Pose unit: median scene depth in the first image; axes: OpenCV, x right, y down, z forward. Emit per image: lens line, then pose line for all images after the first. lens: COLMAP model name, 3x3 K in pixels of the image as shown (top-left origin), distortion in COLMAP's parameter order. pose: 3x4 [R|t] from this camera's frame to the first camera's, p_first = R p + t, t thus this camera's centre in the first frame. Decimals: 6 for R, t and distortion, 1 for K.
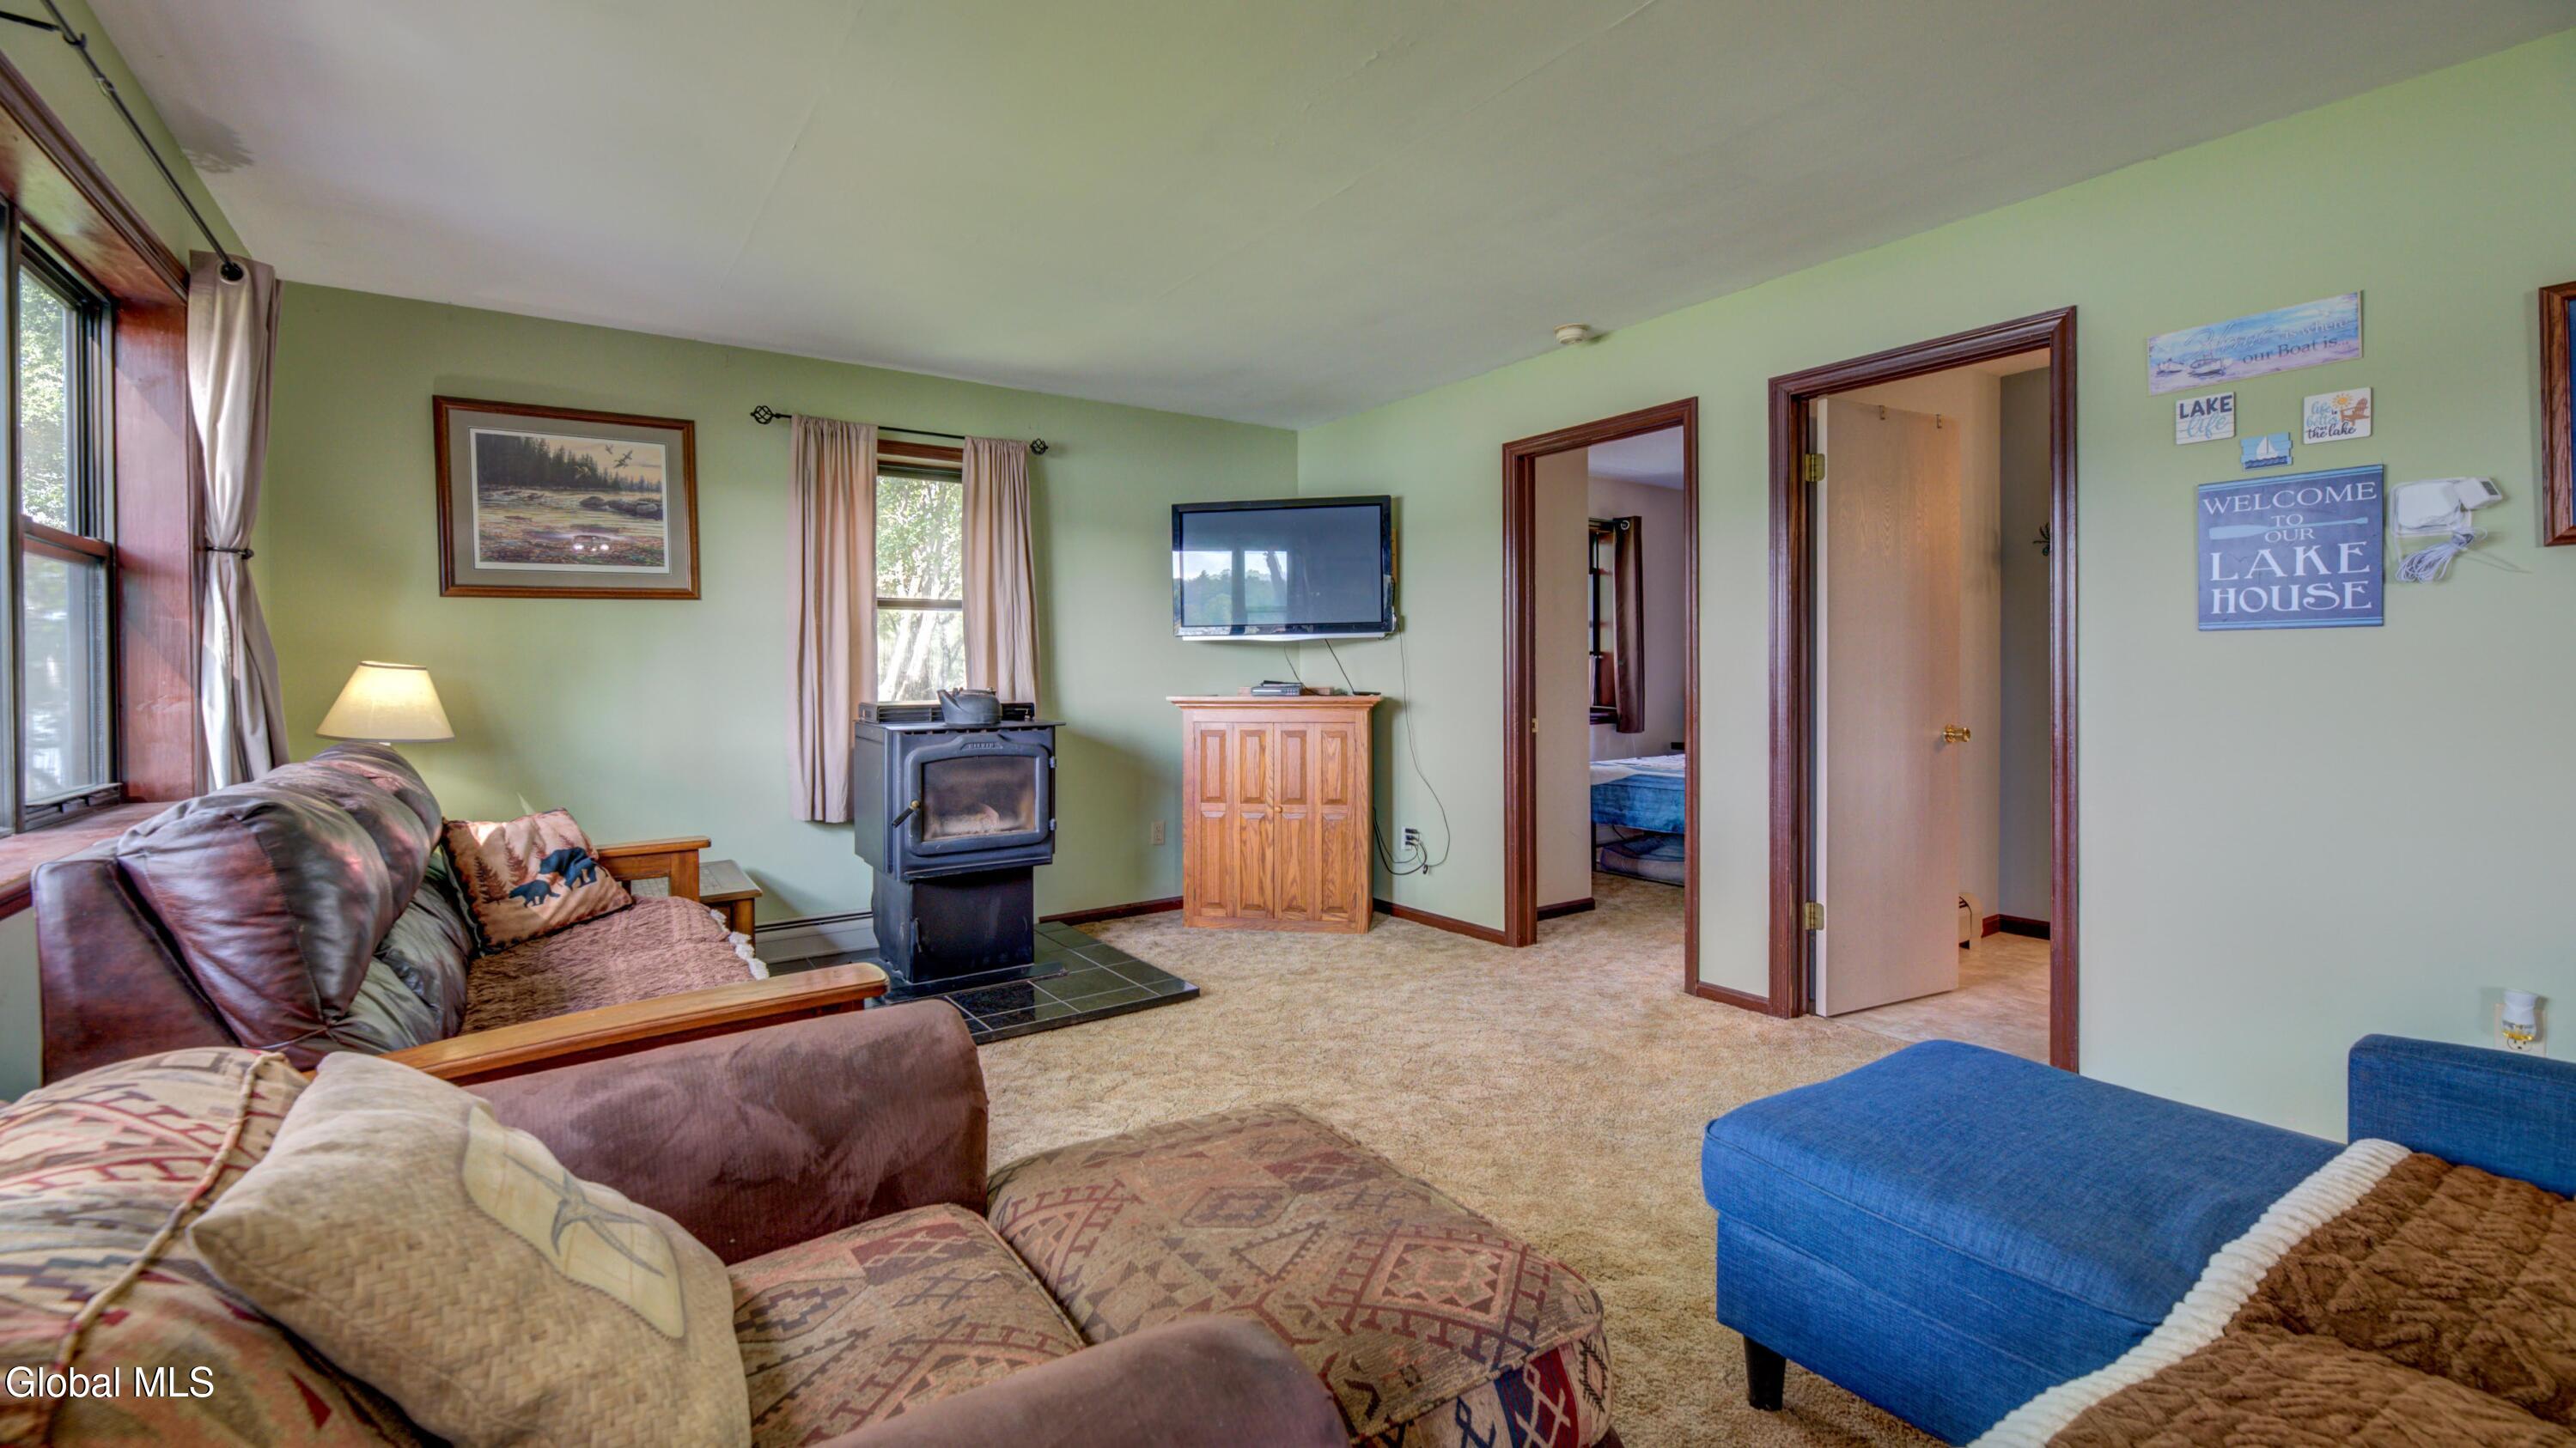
lens RADIAL K [[1041.3, 0, 1274.1], [0, 1041.3, 693.9], [0, 0, 1]] dist [-0.001556, -0.014056]
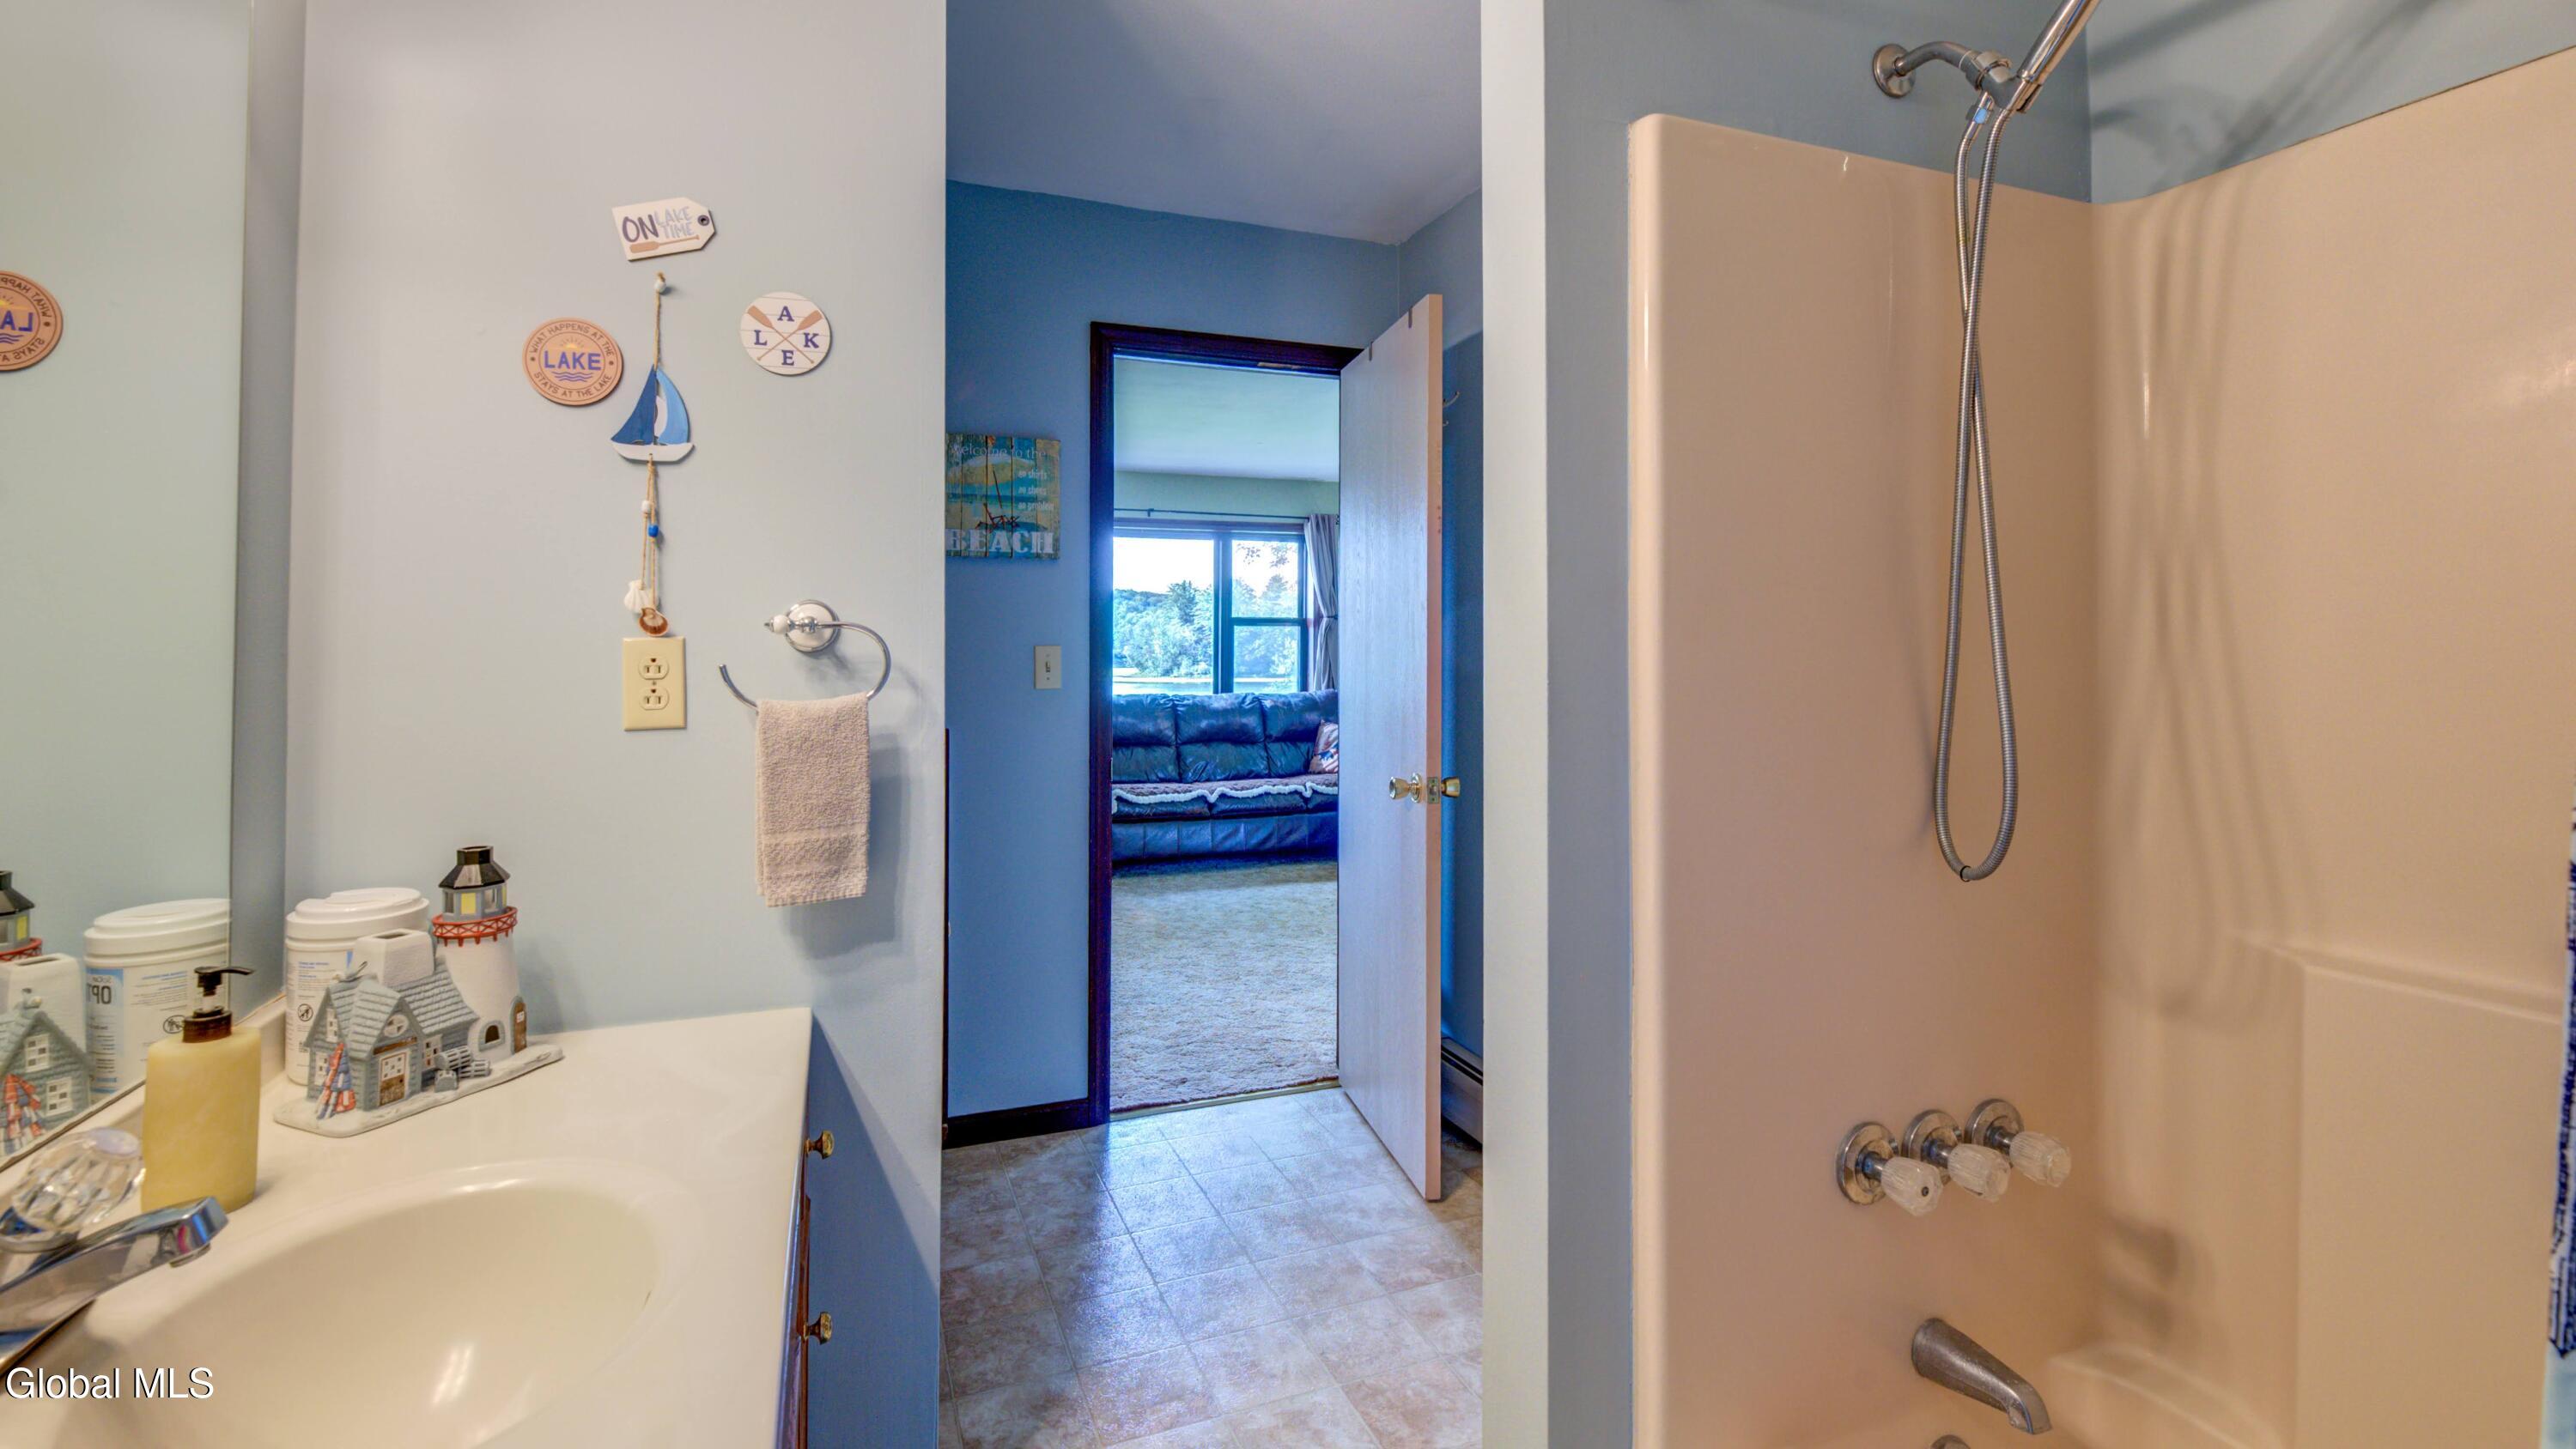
lens RADIAL K [[1117.6, 0, 1276.3], [0, 1117.6, 659.5], [0, 0, 1]] dist [-0.000836, -0.000130]
pose [[-0.223206, 0.014651, -0.974661, 1.303267], [-0.012640, 0.999759, 0.017923, -0.053605], [0.974689, 0.016320, -0.222967, 1.042746]]
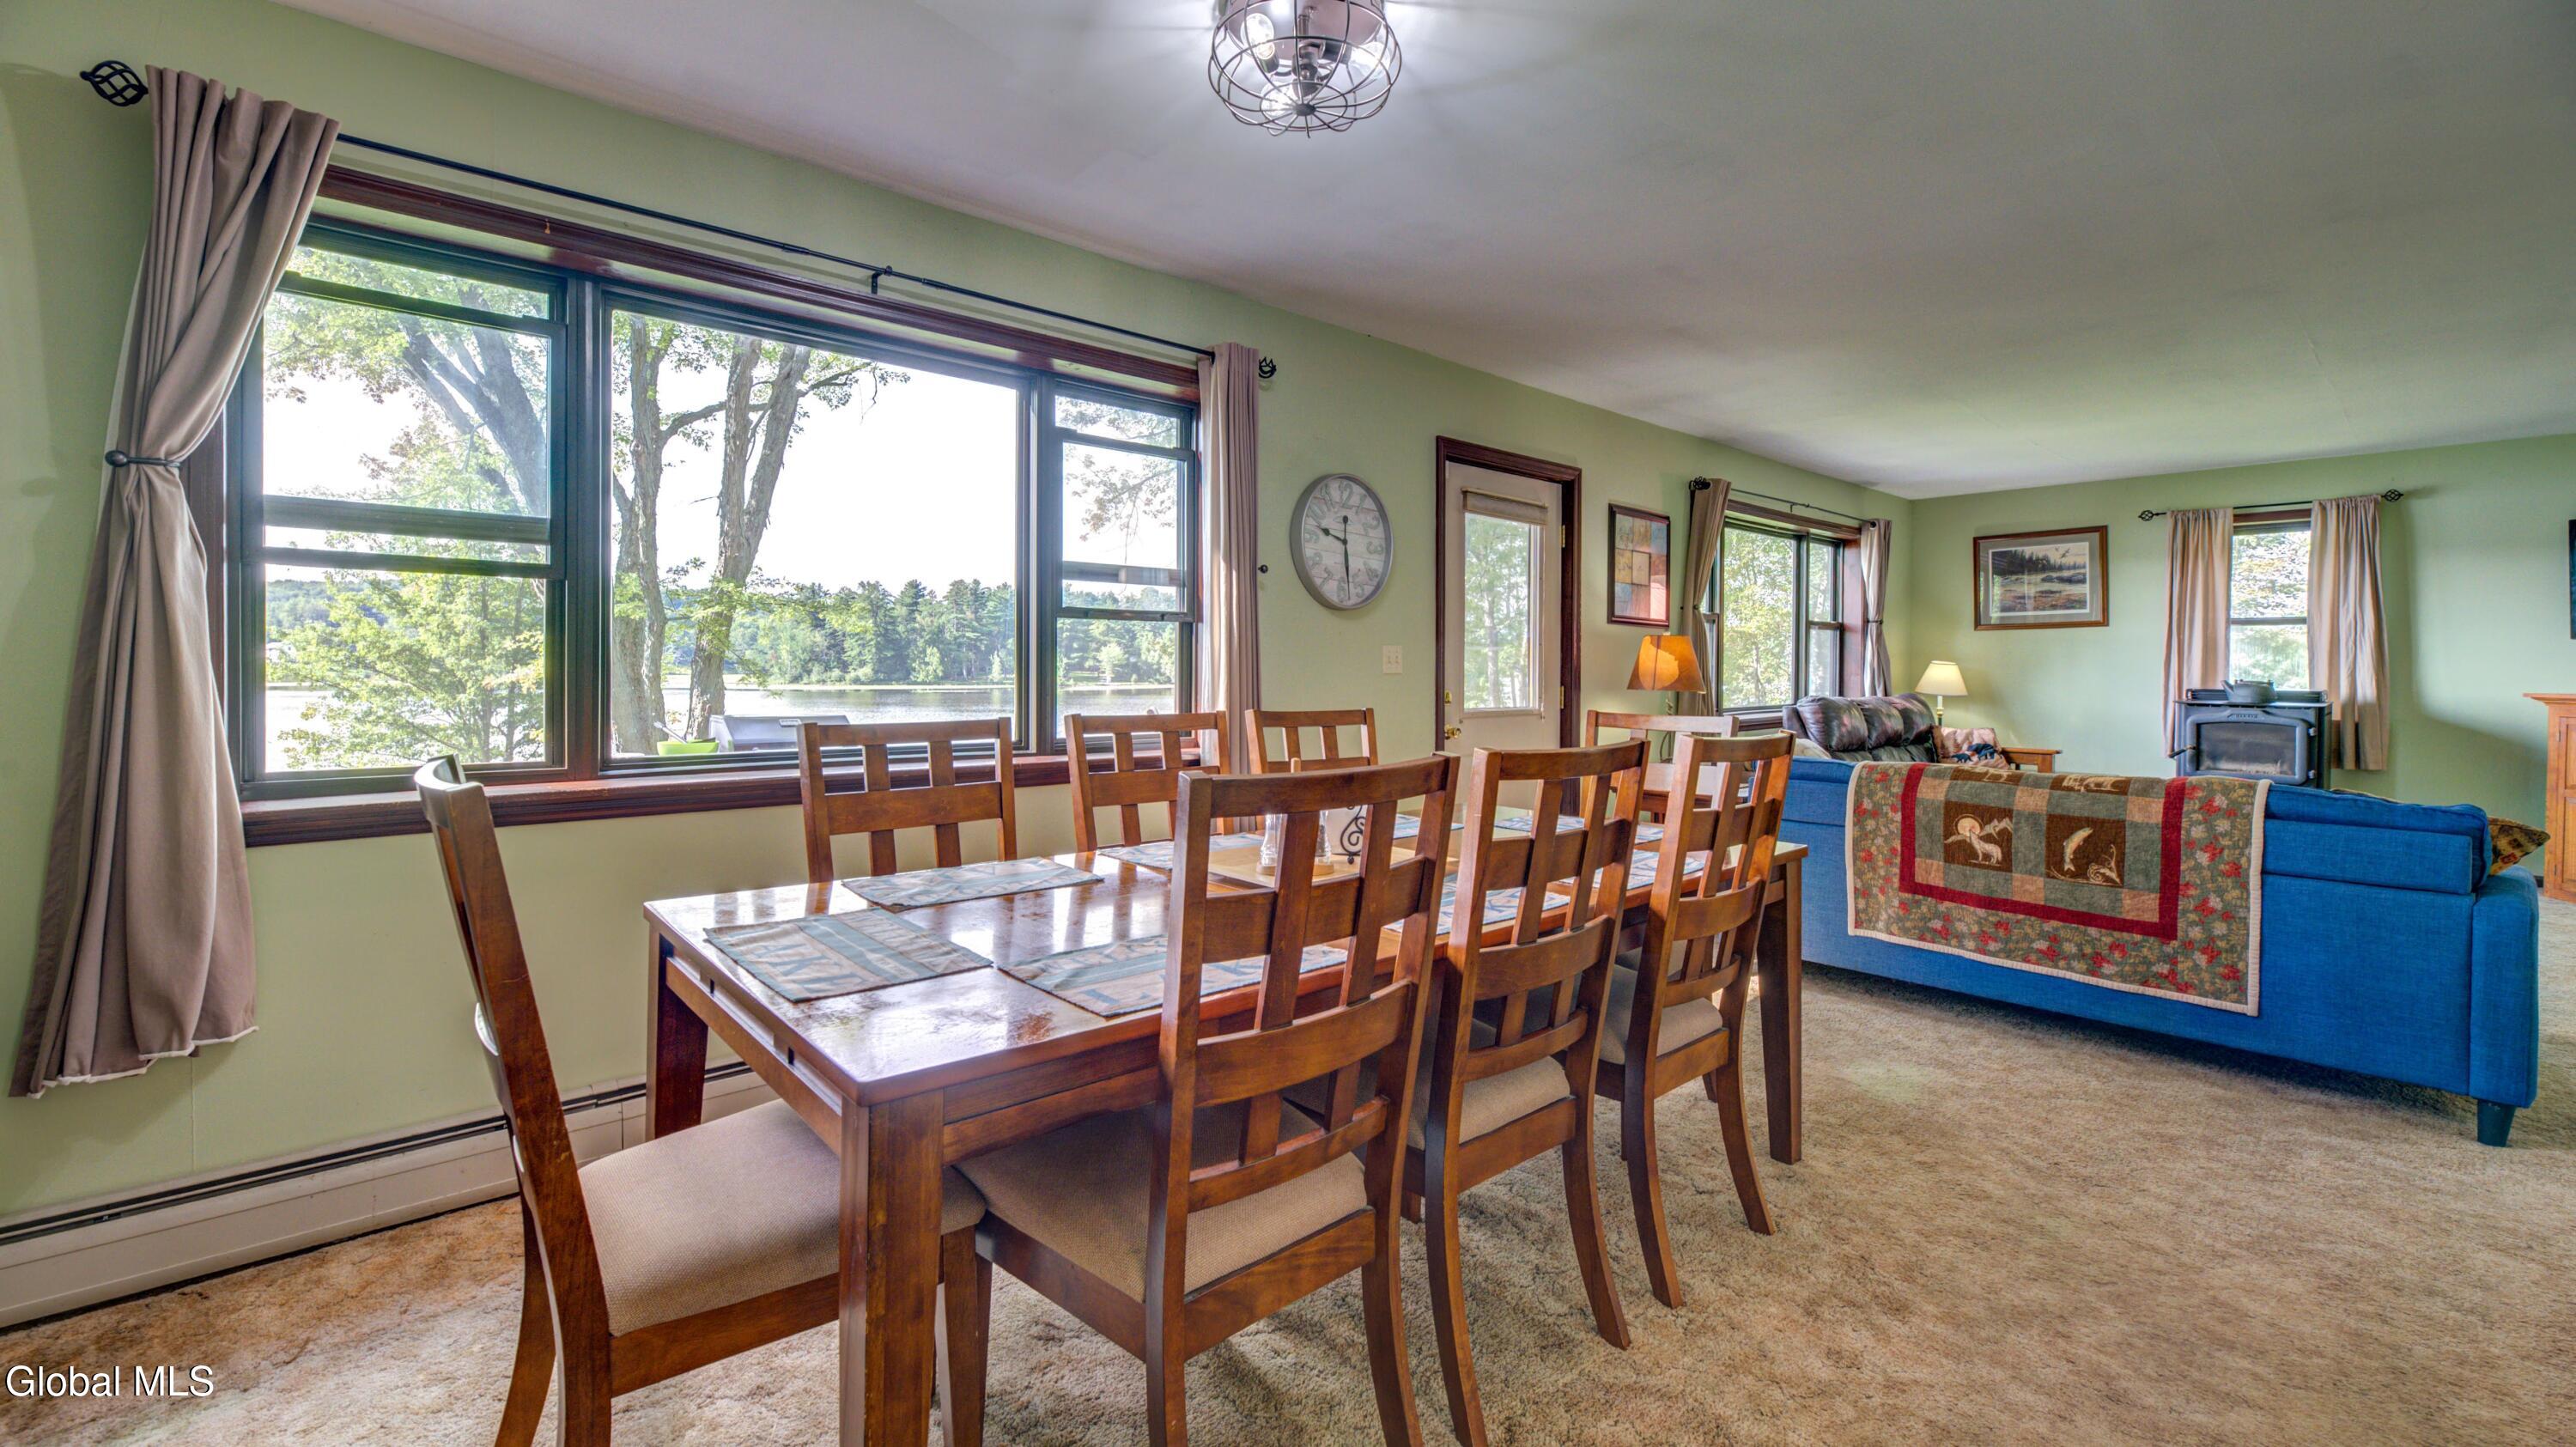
lens RADIAL K [[1059.5, 0, 1313.3], [0, 1059.5, 675.3], [0, 0, 1]] dist [0.000803, -0.000426]
pose [[0.136208, 0.021616, -0.990444, 1.095562], [-0.023821, 0.999544, 0.018539, -0.008435], [0.990394, 0.021069, 0.136660, -0.606831]]
